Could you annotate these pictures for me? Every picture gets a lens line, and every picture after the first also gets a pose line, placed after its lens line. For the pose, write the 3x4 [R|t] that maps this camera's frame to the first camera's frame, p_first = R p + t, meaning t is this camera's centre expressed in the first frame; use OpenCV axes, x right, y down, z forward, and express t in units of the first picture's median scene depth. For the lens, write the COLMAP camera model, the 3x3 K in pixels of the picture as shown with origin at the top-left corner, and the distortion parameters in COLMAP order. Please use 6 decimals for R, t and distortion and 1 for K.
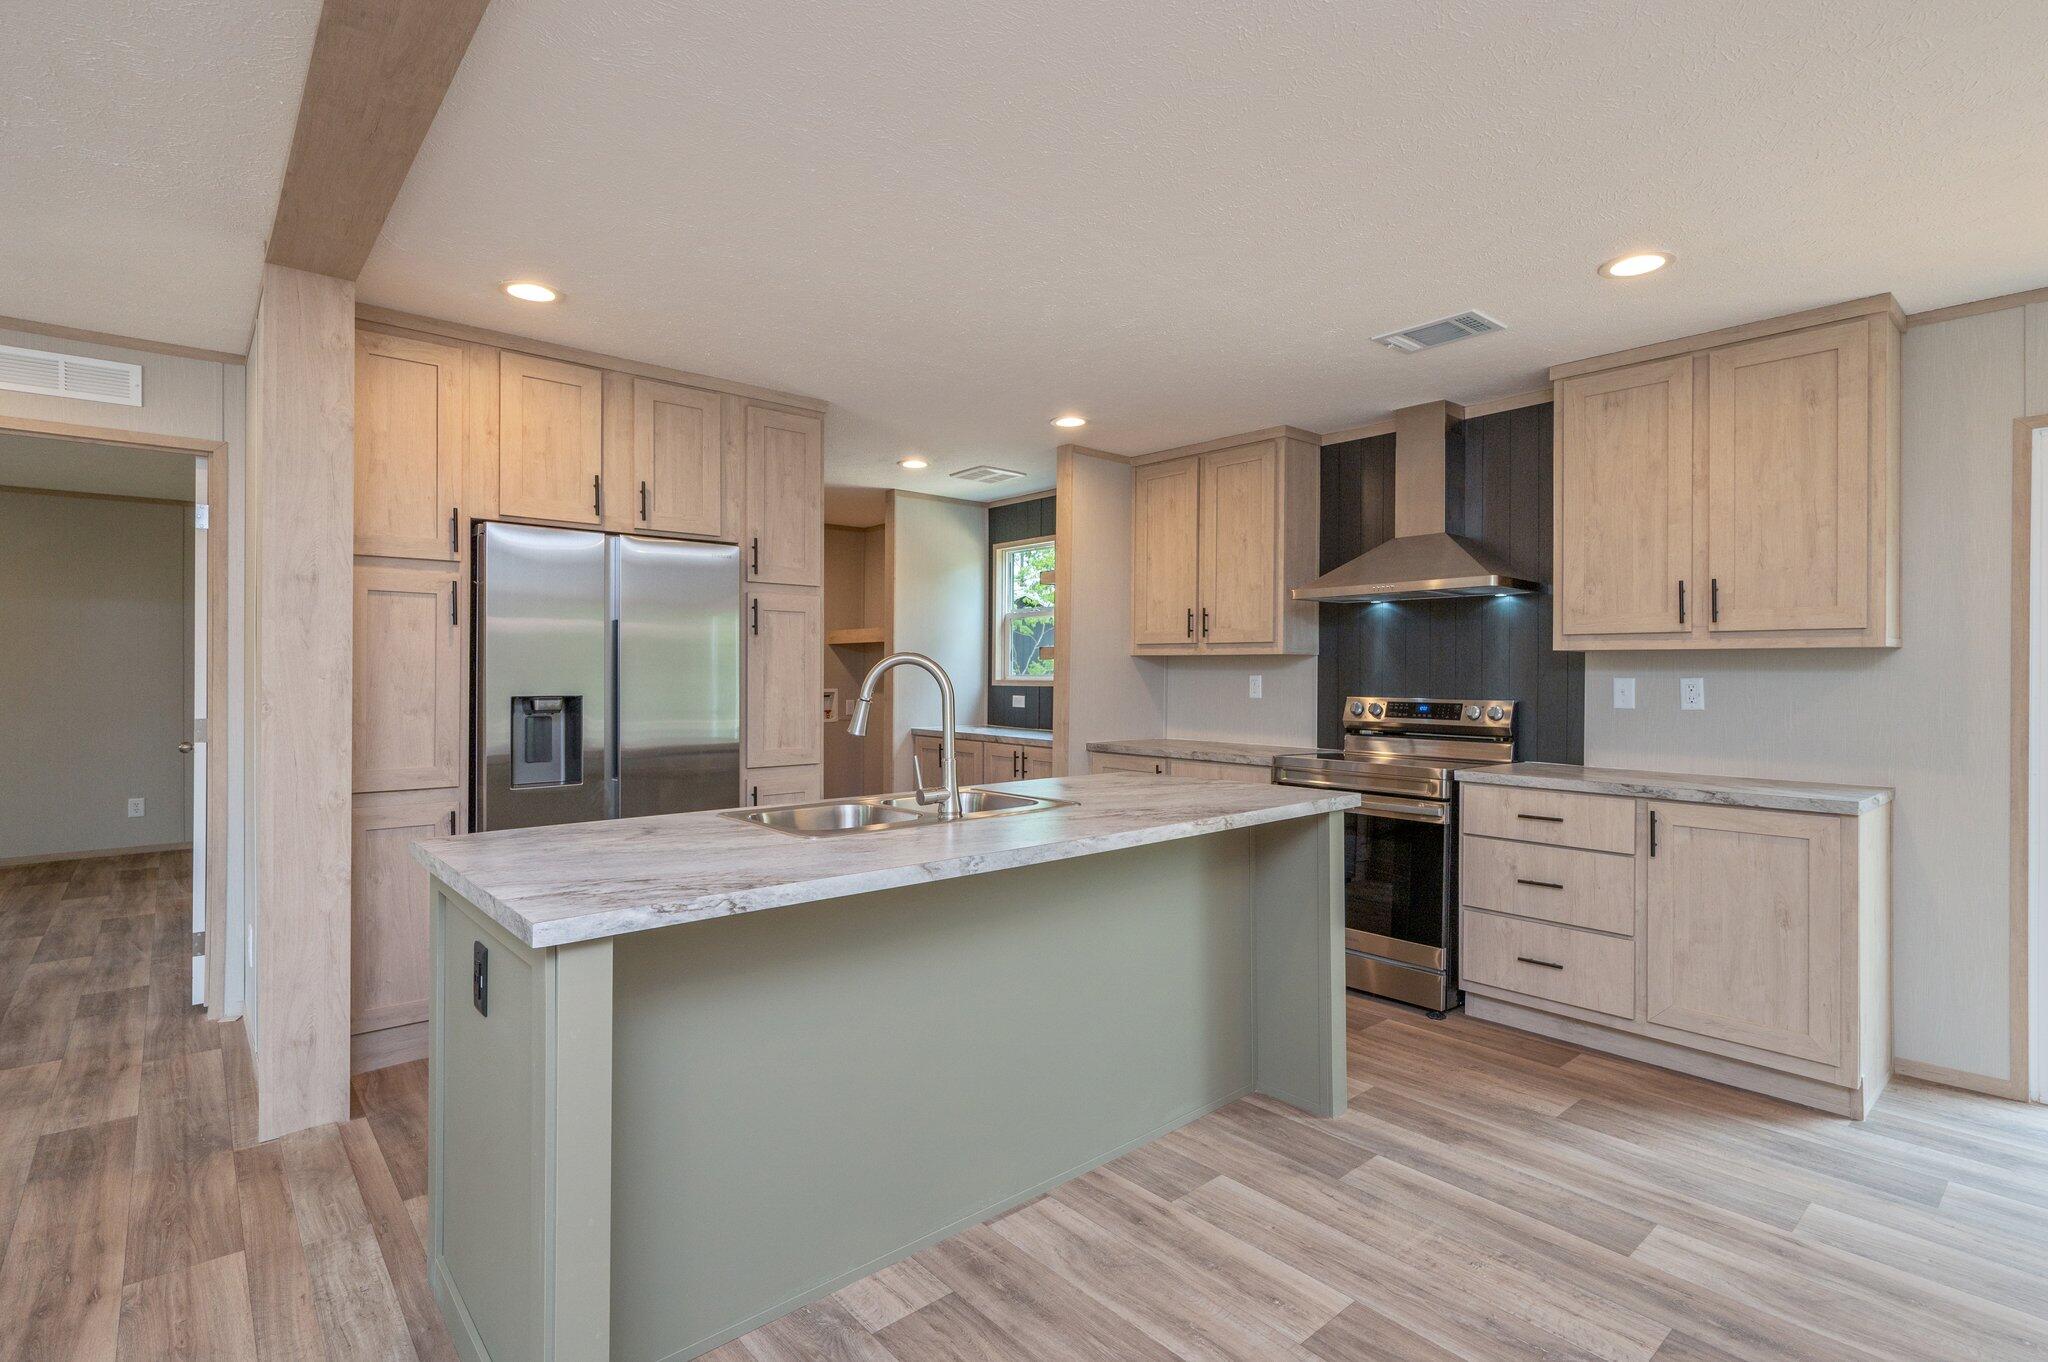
lens RADIAL K [[975.7, 0, 1036.9], [0, 975.7, 668.6], [0, 0, 1]] dist [-0.000505, -0.000289]
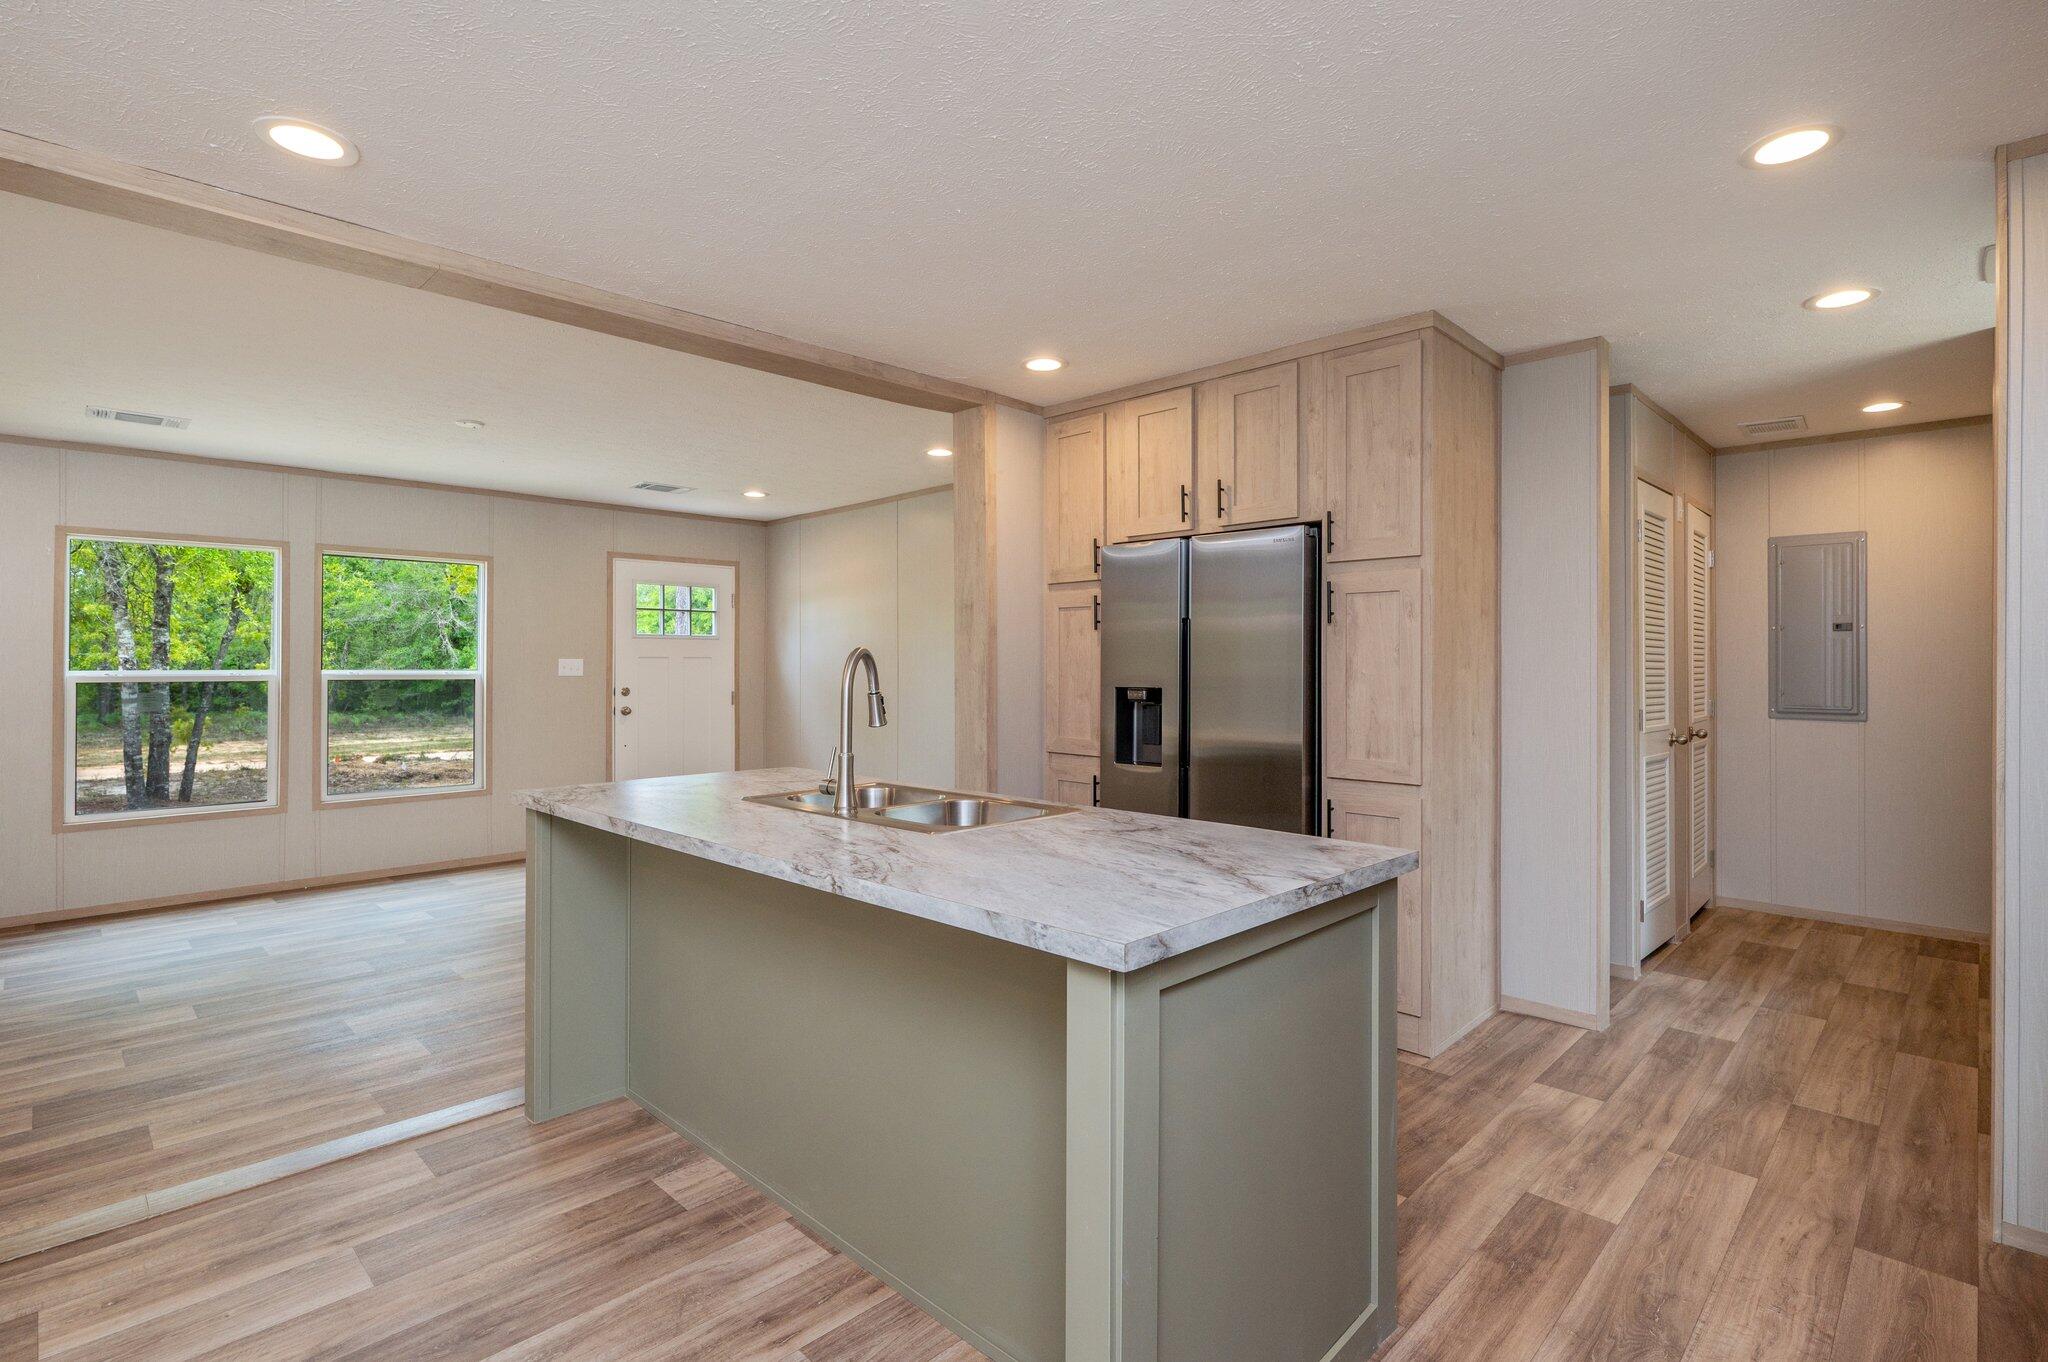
lens RADIAL K [[975.7, 0, 1036.9], [0, 975.7, 668.6], [0, 0, 1]] dist [-0.000505, -0.000289]
pose [[0.076032, 0.001193, -0.997105, 0.588335], [0.002164, 0.999997, 0.001362, 0.003588], [0.997103, -0.002262, 0.076029, 0.720706]]
